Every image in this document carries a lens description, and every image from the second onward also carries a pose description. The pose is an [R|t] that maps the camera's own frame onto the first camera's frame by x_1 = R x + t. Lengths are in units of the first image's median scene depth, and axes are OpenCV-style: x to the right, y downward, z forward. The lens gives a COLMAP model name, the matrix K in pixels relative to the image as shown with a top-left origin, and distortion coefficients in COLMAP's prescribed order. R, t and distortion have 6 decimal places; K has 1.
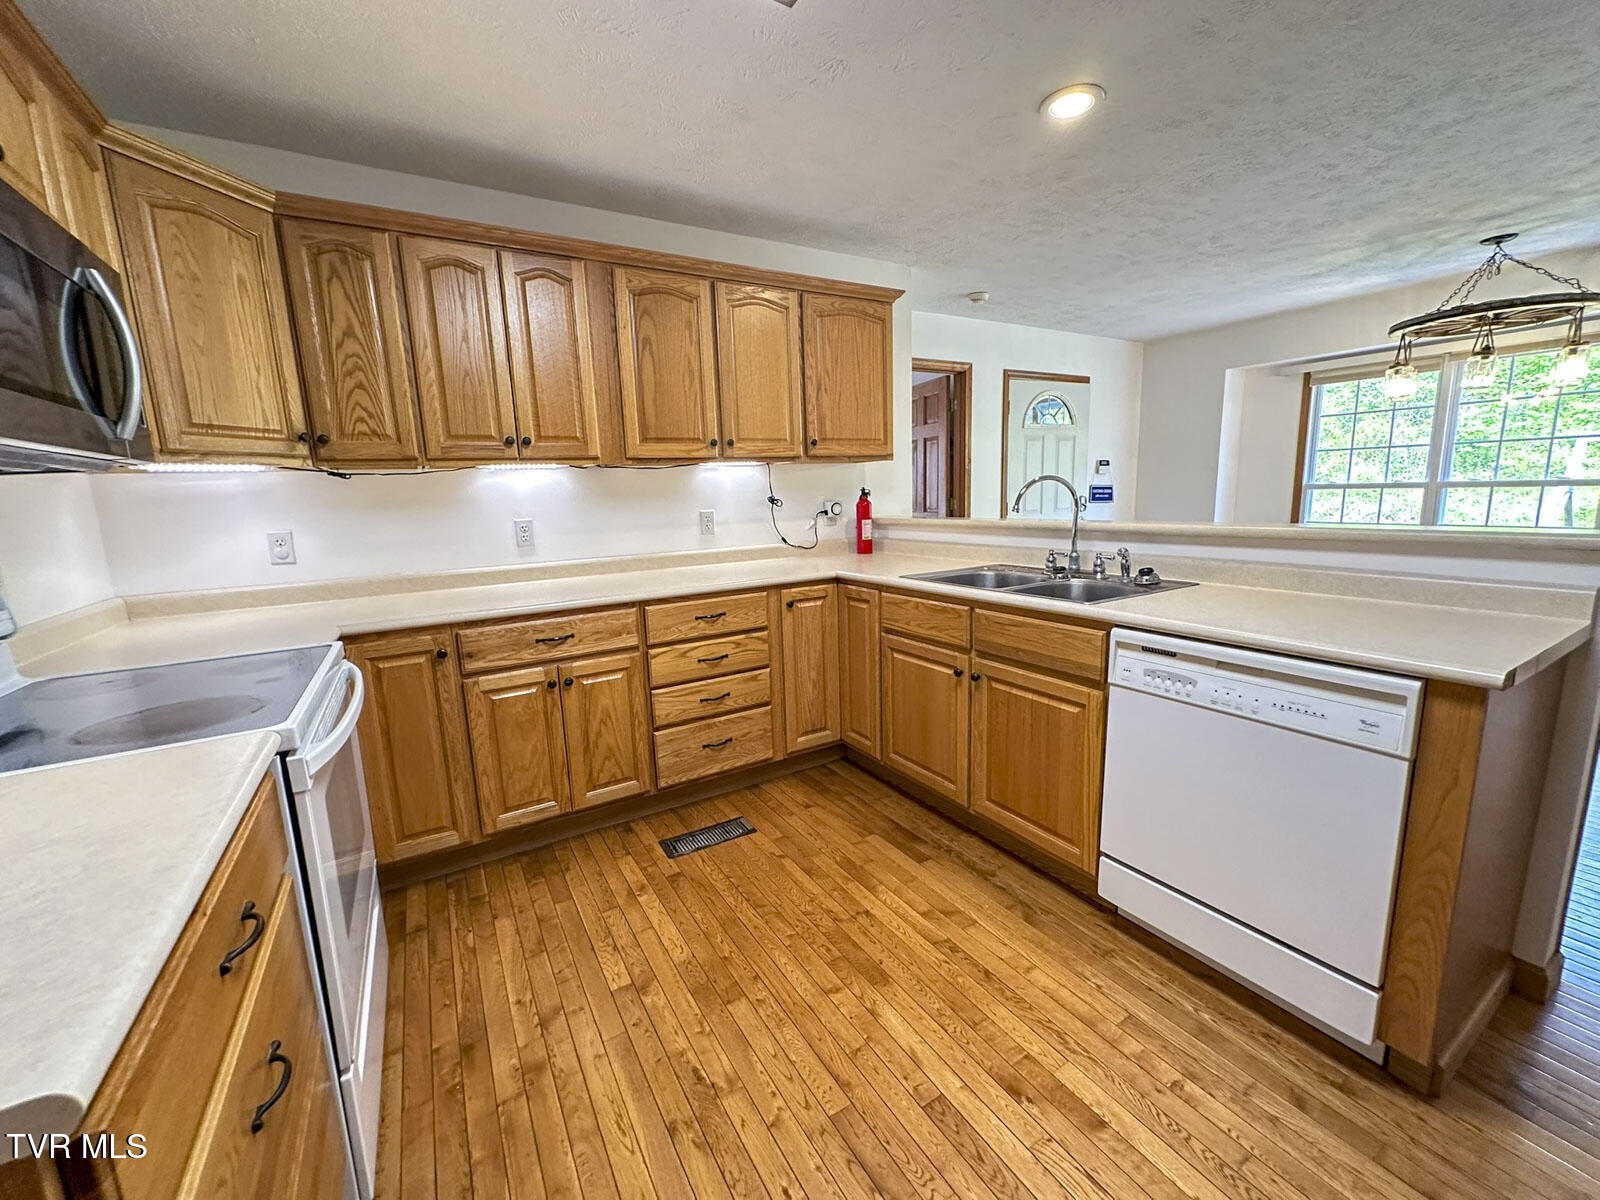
lens RADIAL K [[642.9, 0, 800.0], [0, 642.9, 600.0], [0, 0, 1]] dist [-0.000003, 0.000297]
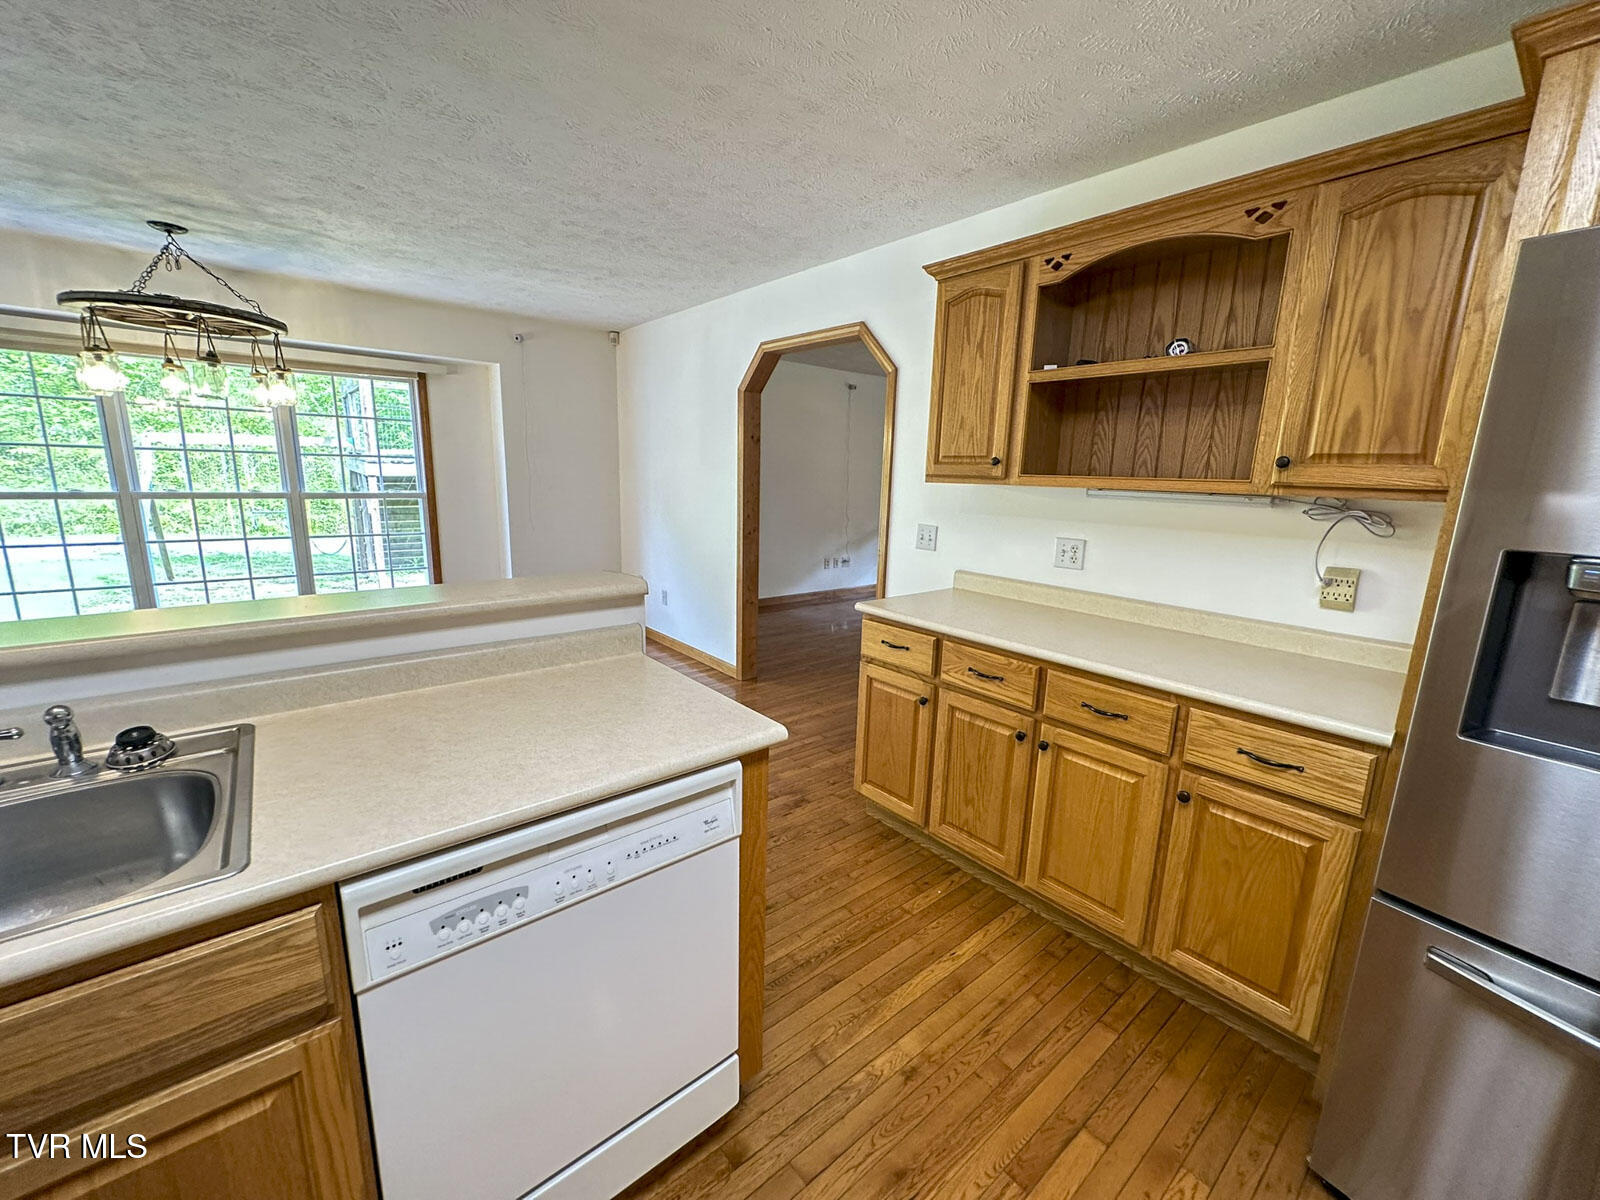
lens RADIAL K [[642.9, 0, 800.0], [0, 642.9, 600.0], [0, 0, 1]] dist [-0.000003, 0.000297]
pose [[-0.150029, -0.168914, 0.974146, 0.003381], [0.145668, 0.970768, 0.190763, -0.156744], [-0.977892, 0.170522, -0.121038, 0.519143]]
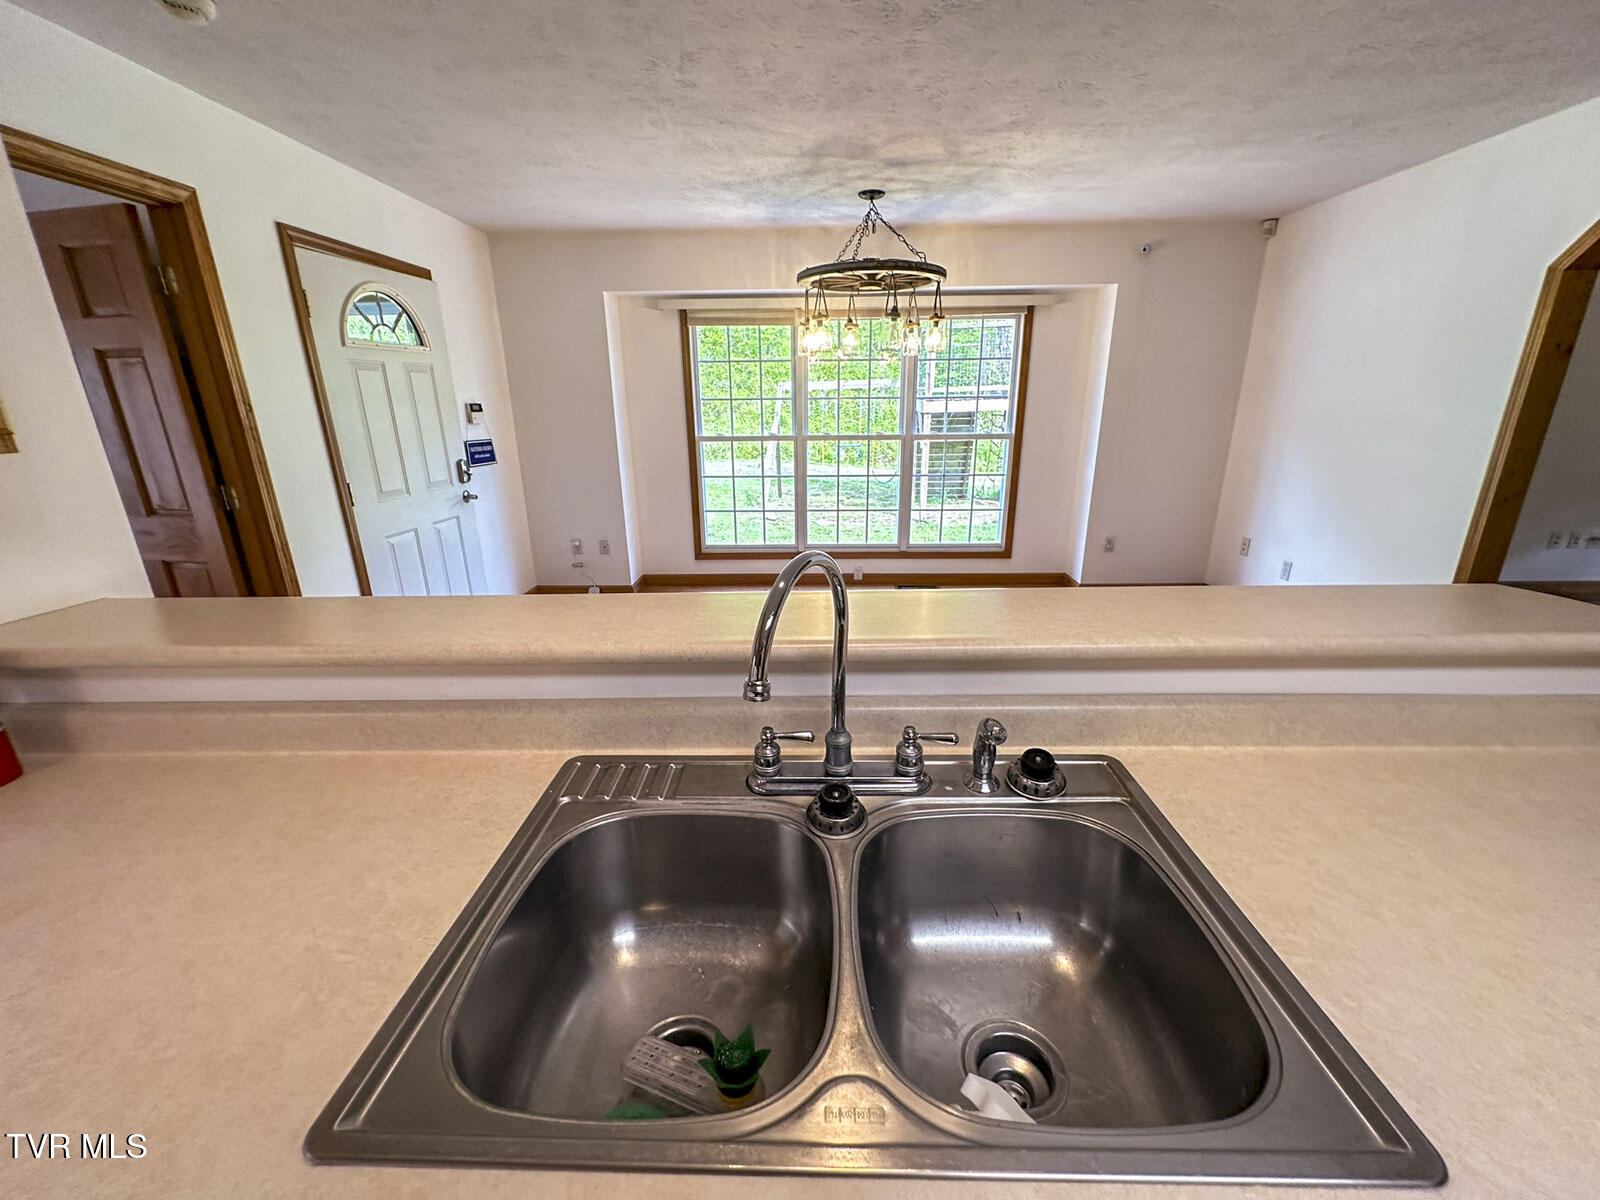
lens RADIAL K [[642.9, 0, 800.0], [0, 642.9, 600.0], [0, 0, 1]] dist [-0.000003, 0.000297]
pose [[0.533772, -0.232819, 0.812947, 0.125840], [0.139245, 0.972429, 0.187065, -0.237568], [-0.834085, 0.013349, 0.551474, 0.846739]]
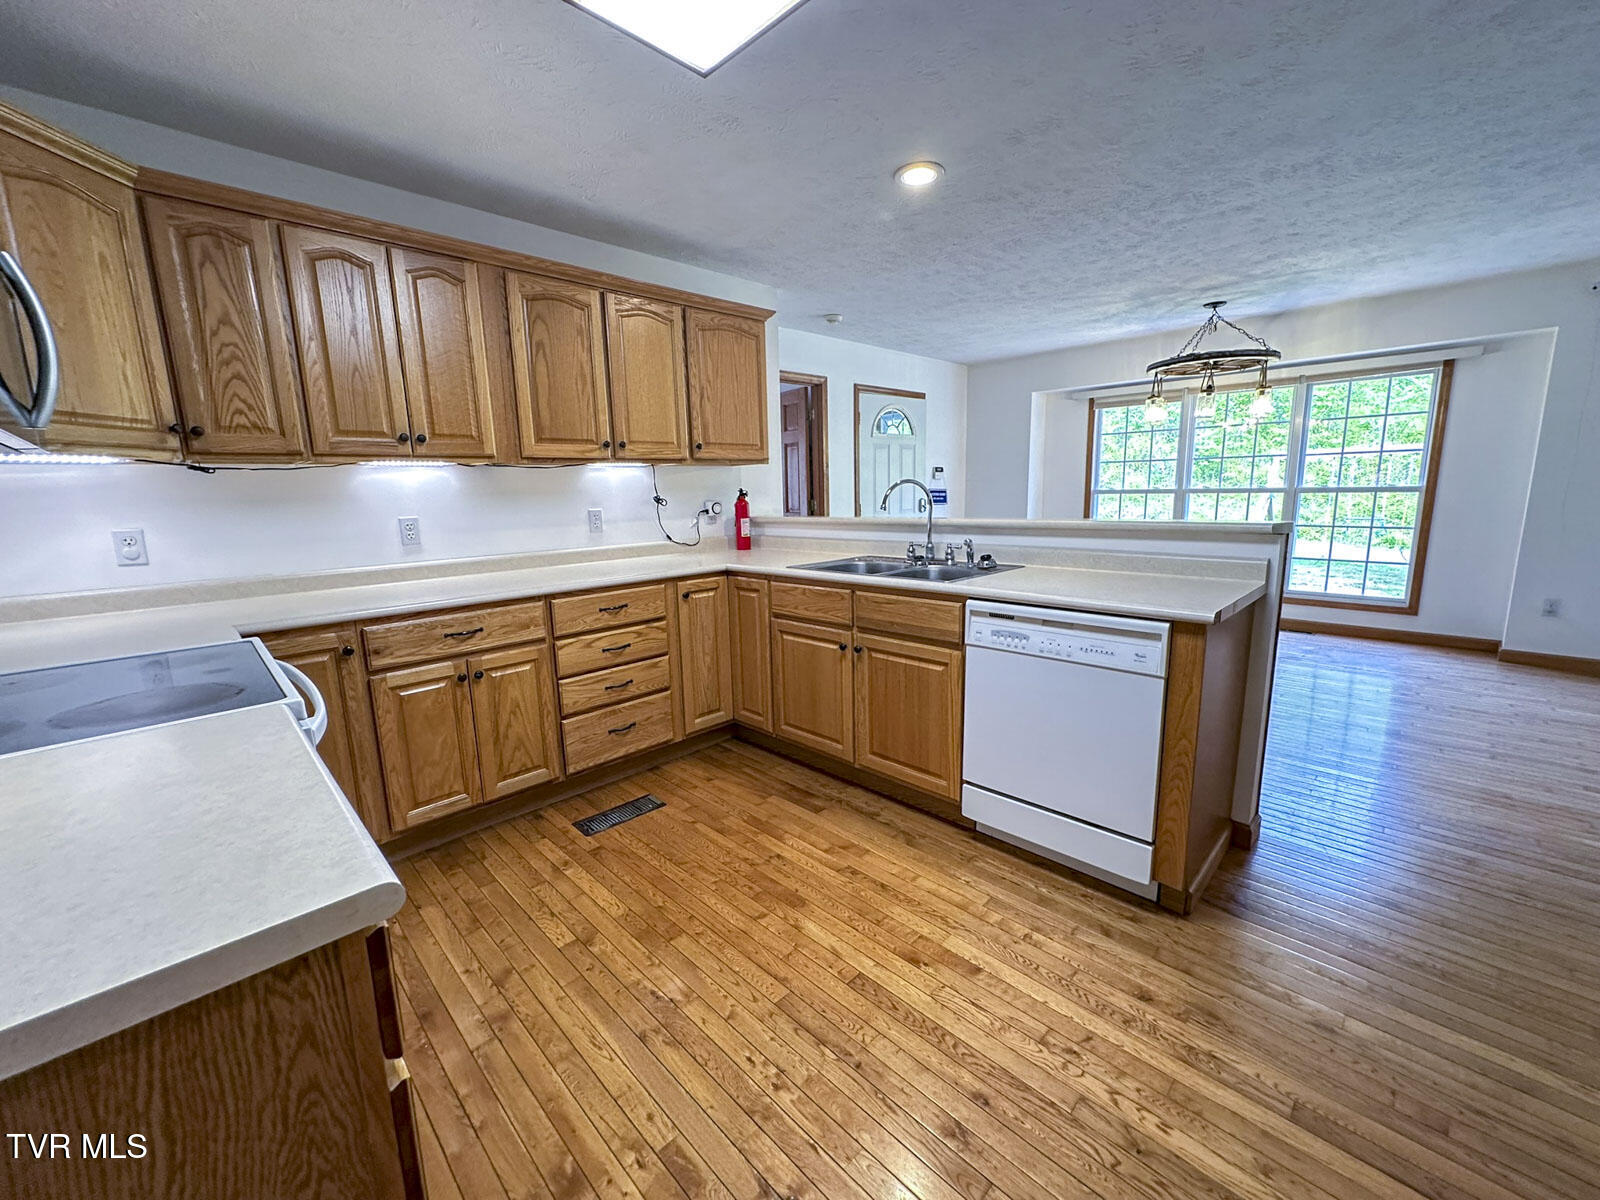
lens RADIAL K [[643.9, 0, 800.0], [0, 643.9, 600.0], [0, 0, 1]] dist [0.000943, 0.000616]
pose [[0.971731, -0.031082, 0.234035, -0.098785], [0.032119, 0.999484, -0.000620, 0.025313], [-0.233895, 0.008119, 0.972228, -0.117906]]
